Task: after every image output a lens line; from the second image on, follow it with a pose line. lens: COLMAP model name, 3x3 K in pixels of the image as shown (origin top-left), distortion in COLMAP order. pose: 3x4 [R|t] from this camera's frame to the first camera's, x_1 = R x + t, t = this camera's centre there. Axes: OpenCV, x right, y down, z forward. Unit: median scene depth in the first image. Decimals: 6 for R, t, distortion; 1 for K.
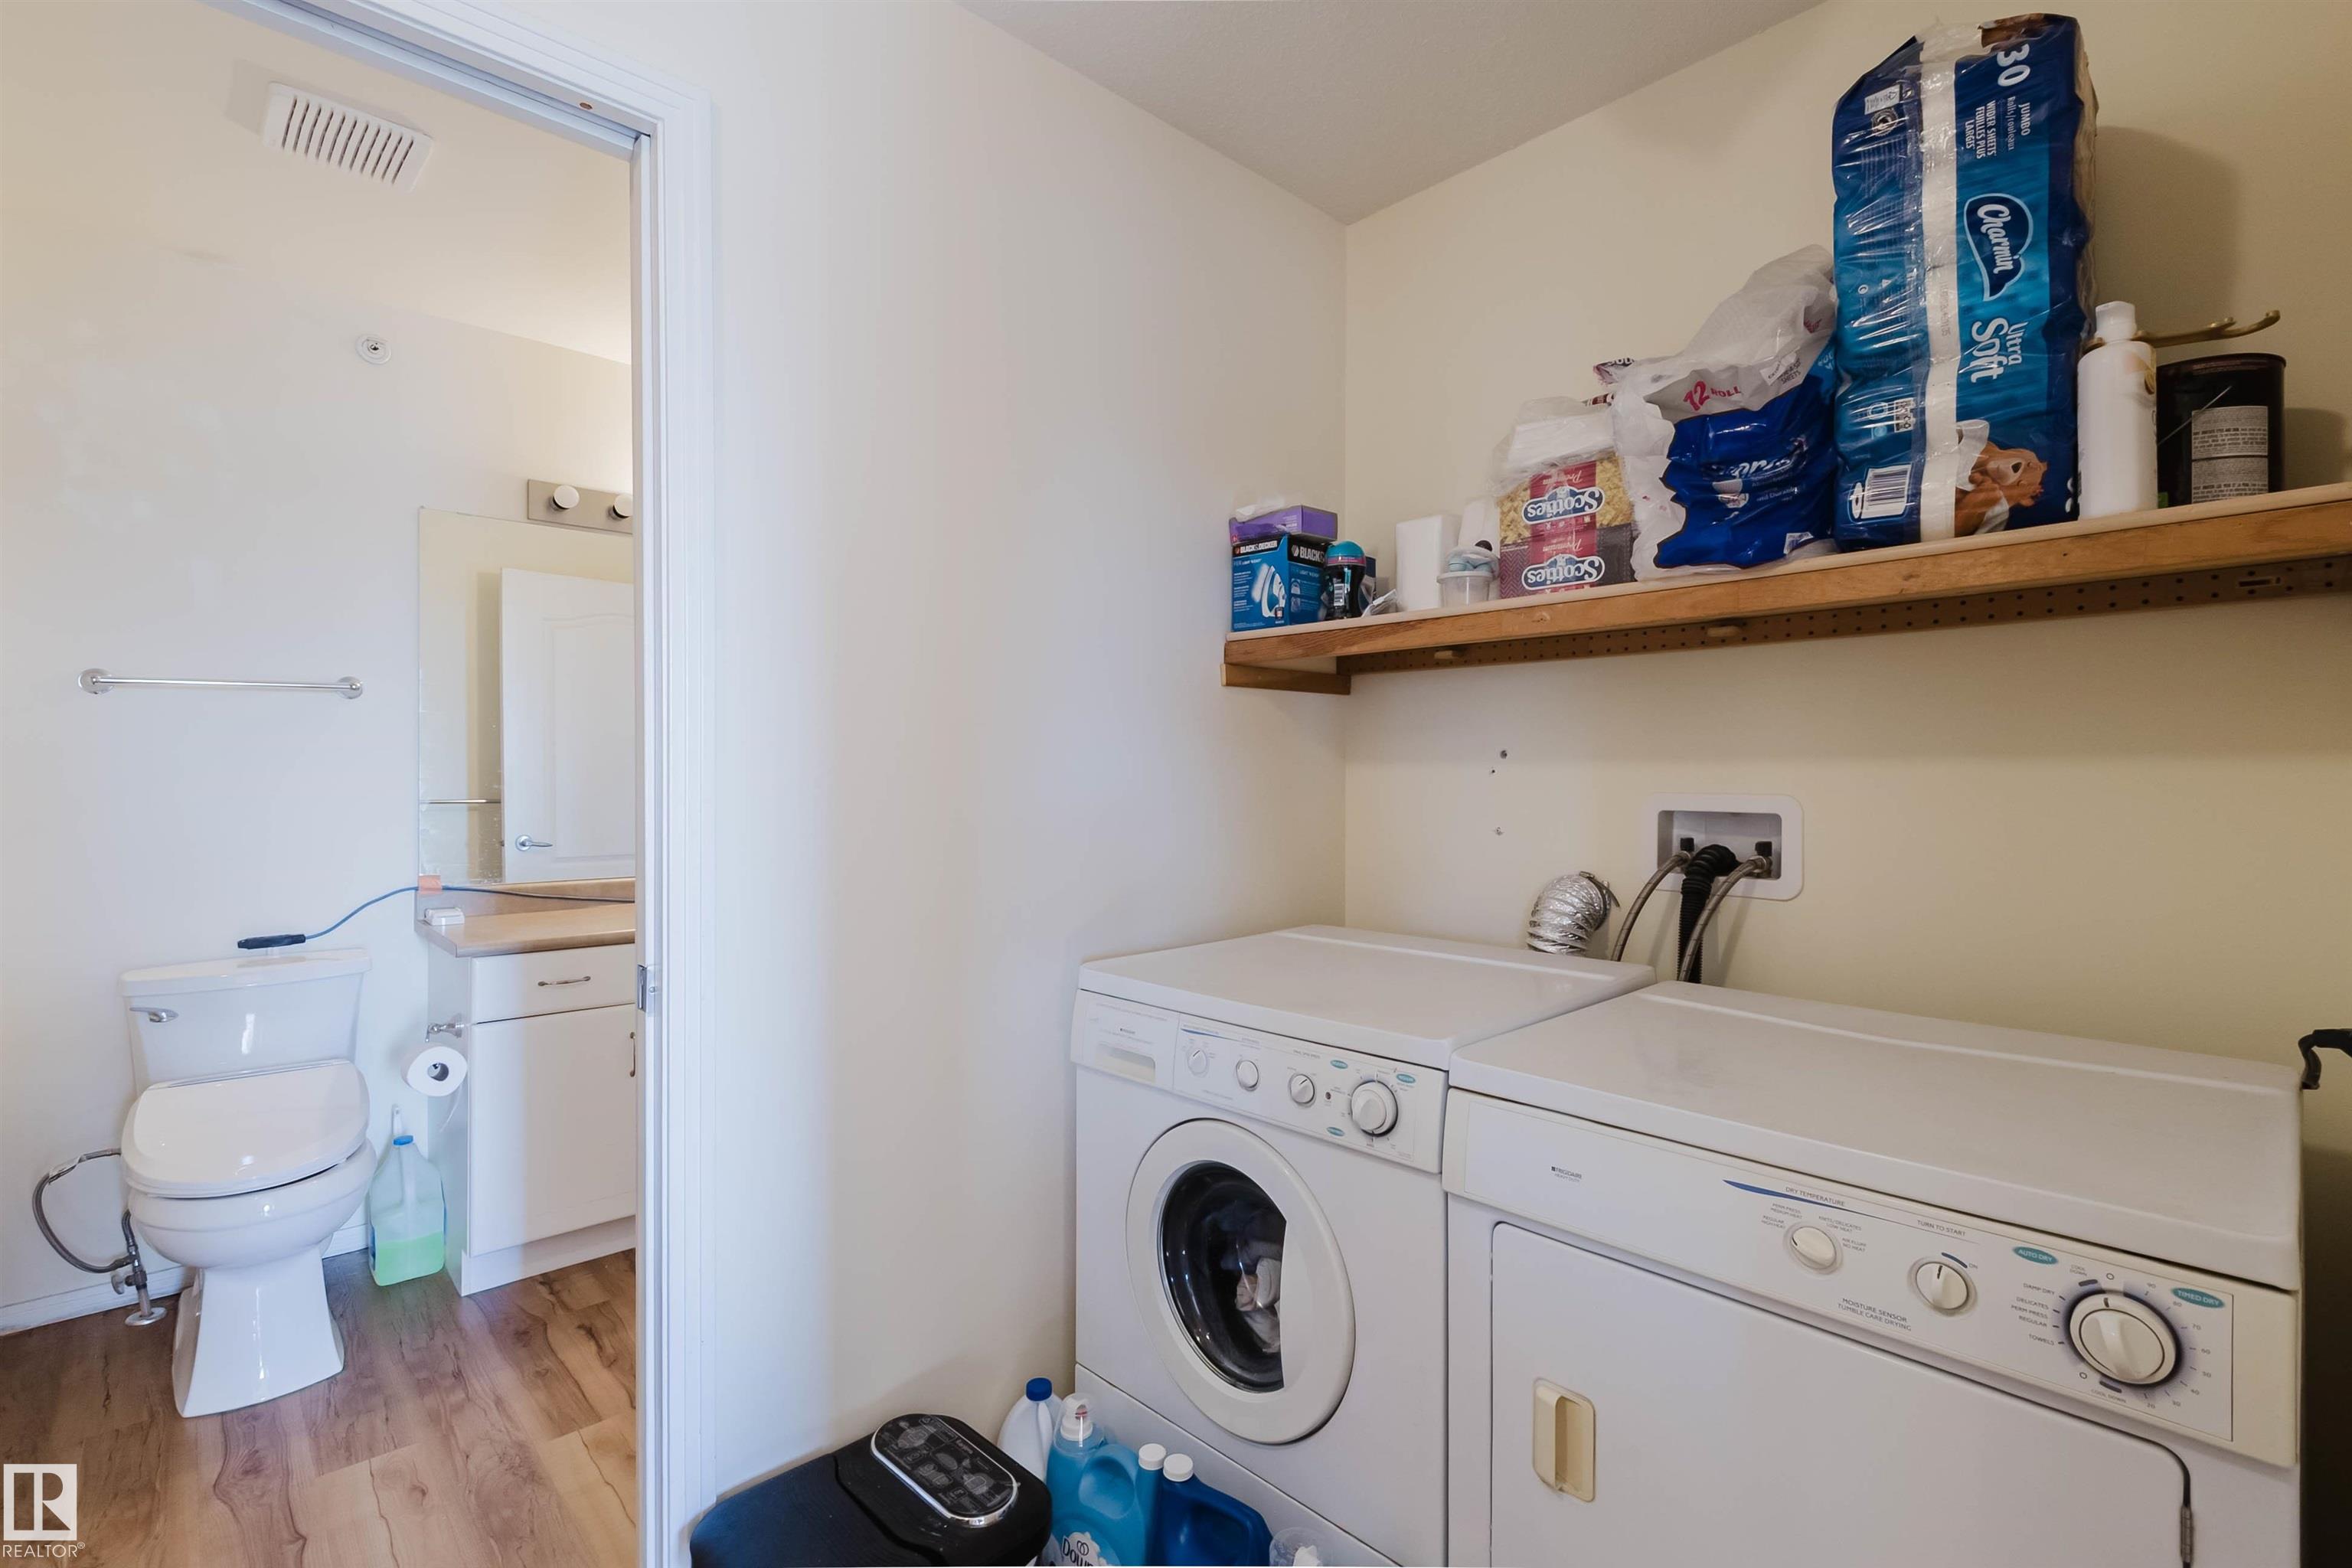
lens RADIAL K [[1067.4, 0, 1178.9], [0, 1067.4, 777.0], [0, 0, 1]] dist [0.002820, -0.000294]
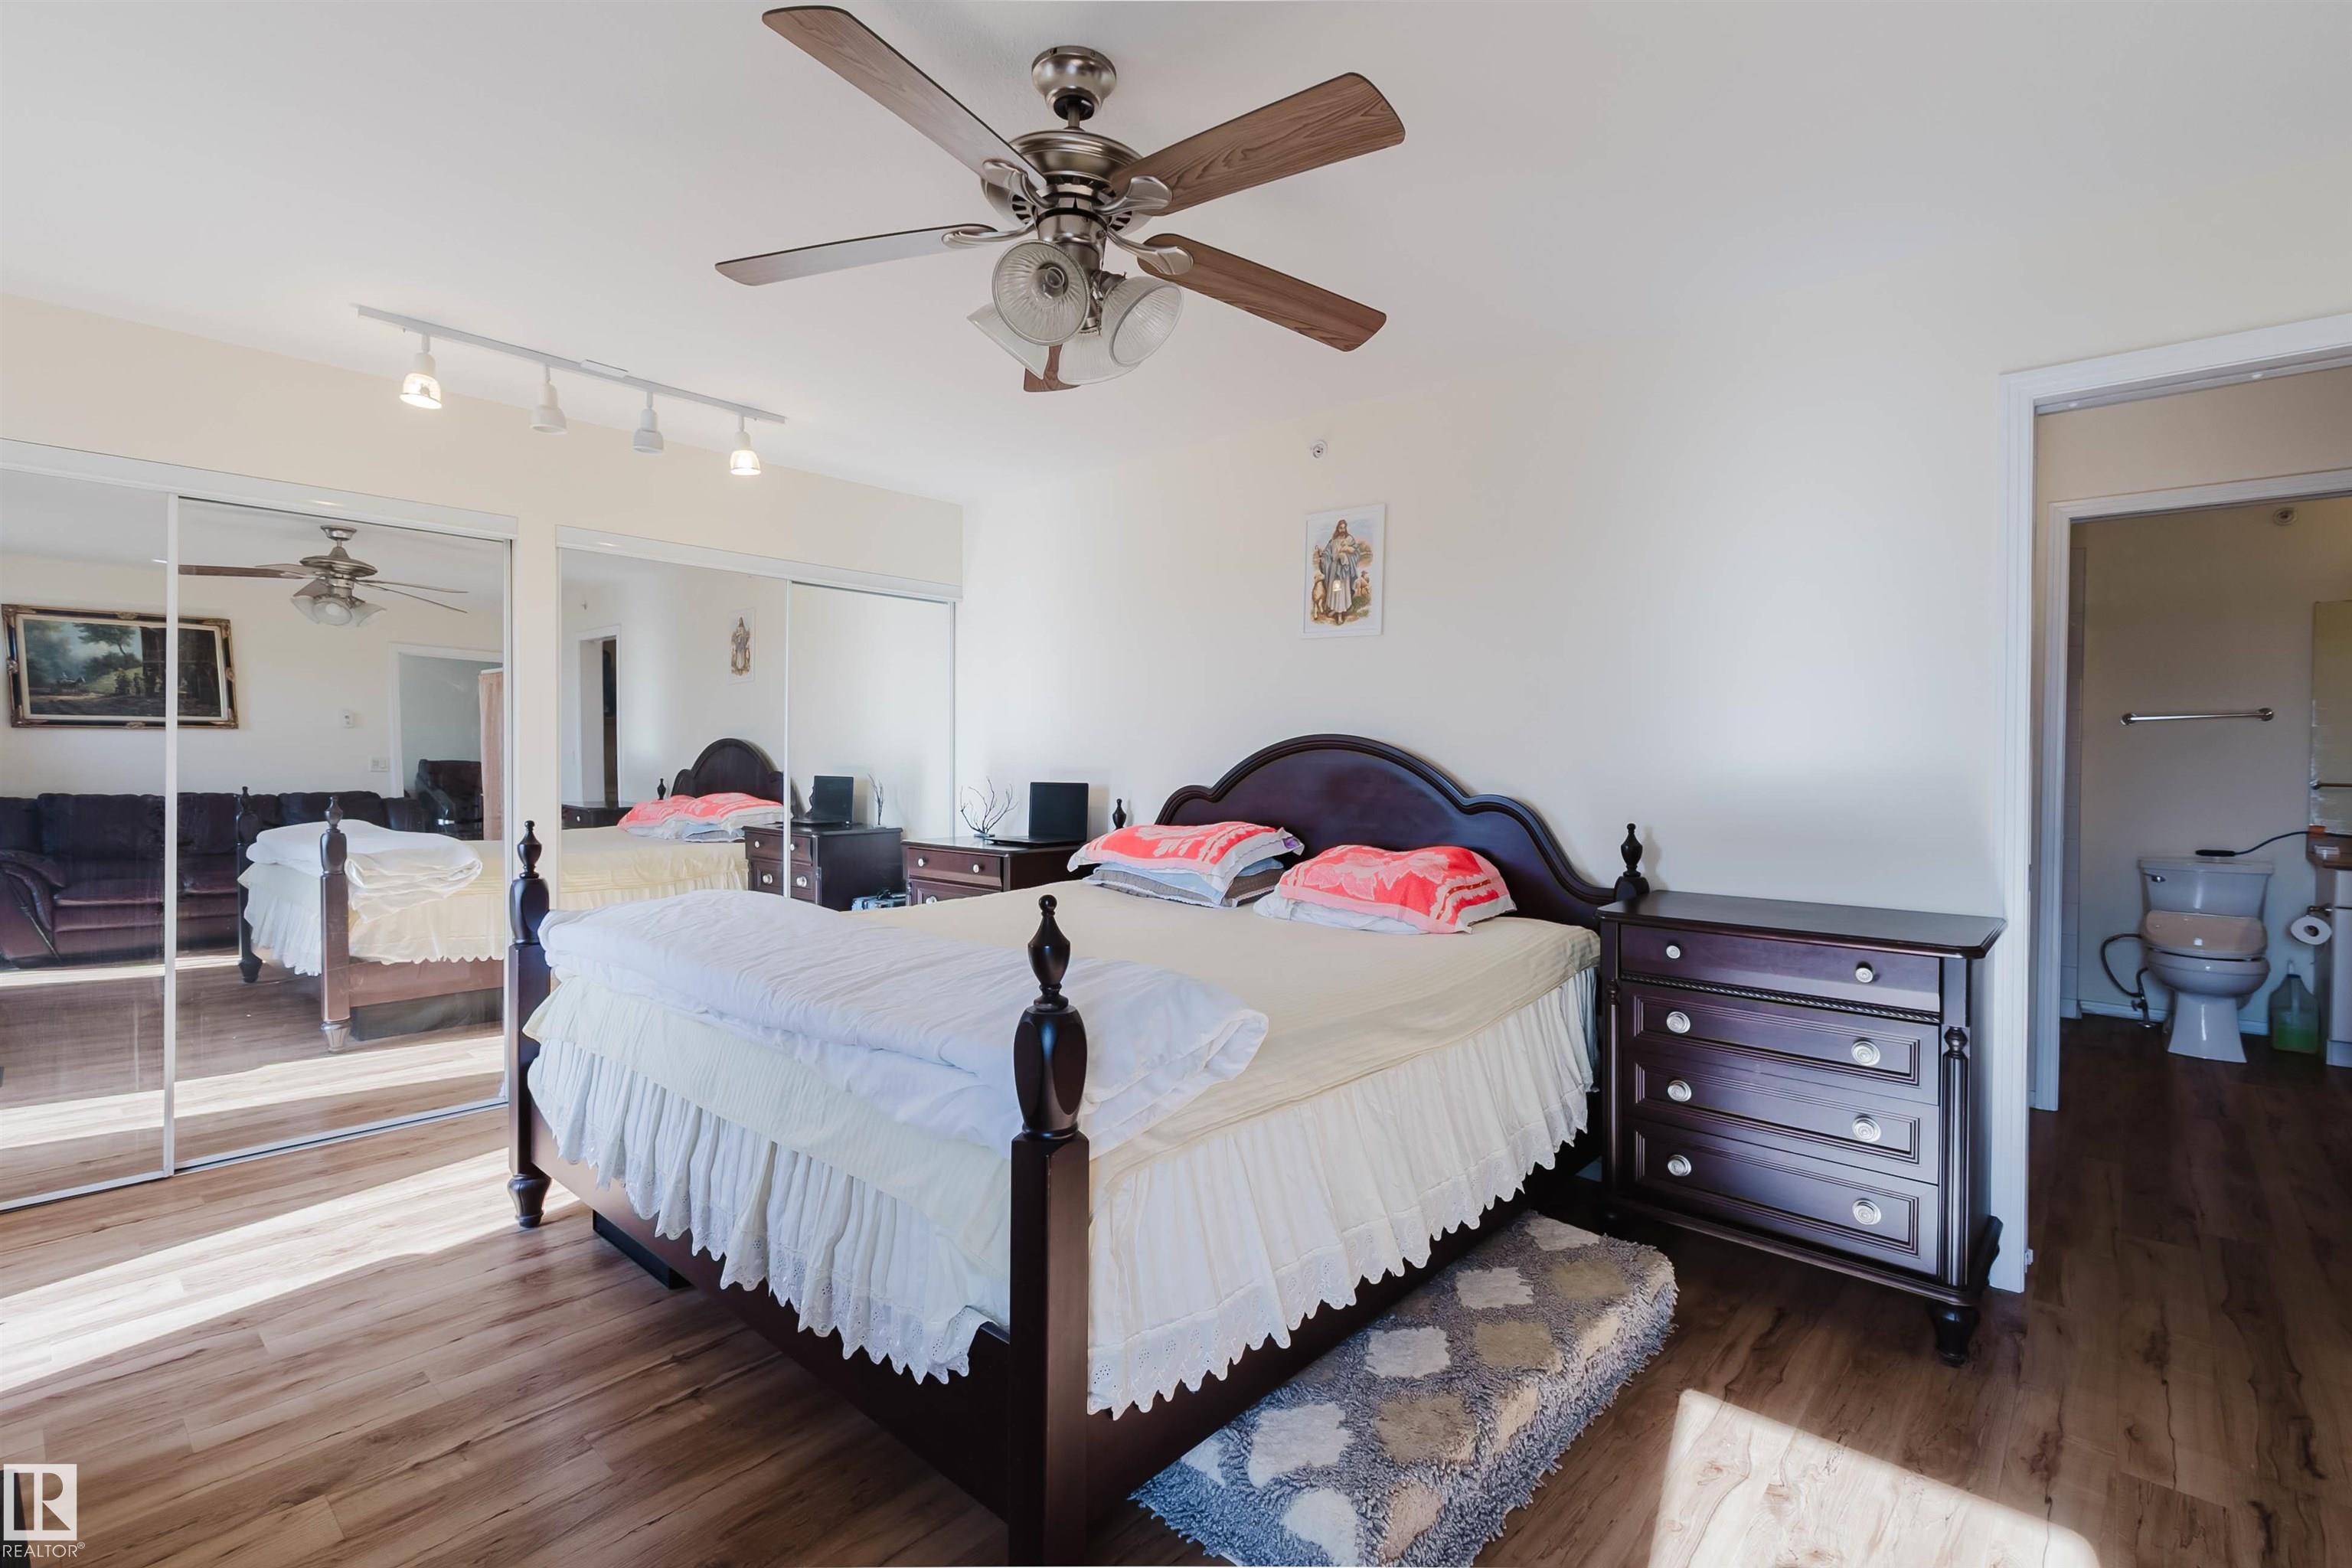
lens RADIAL K [[1067.4, 0, 1178.9], [0, 1067.4, 777.0], [0, 0, 1]] dist [0.002820, -0.000294]
pose [[0.084747, 0.013241, -0.996314, 0.870533], [-0.007456, 0.999892, 0.012654, 0.011208], [0.996375, 0.006356, 0.084837, -0.975658]]
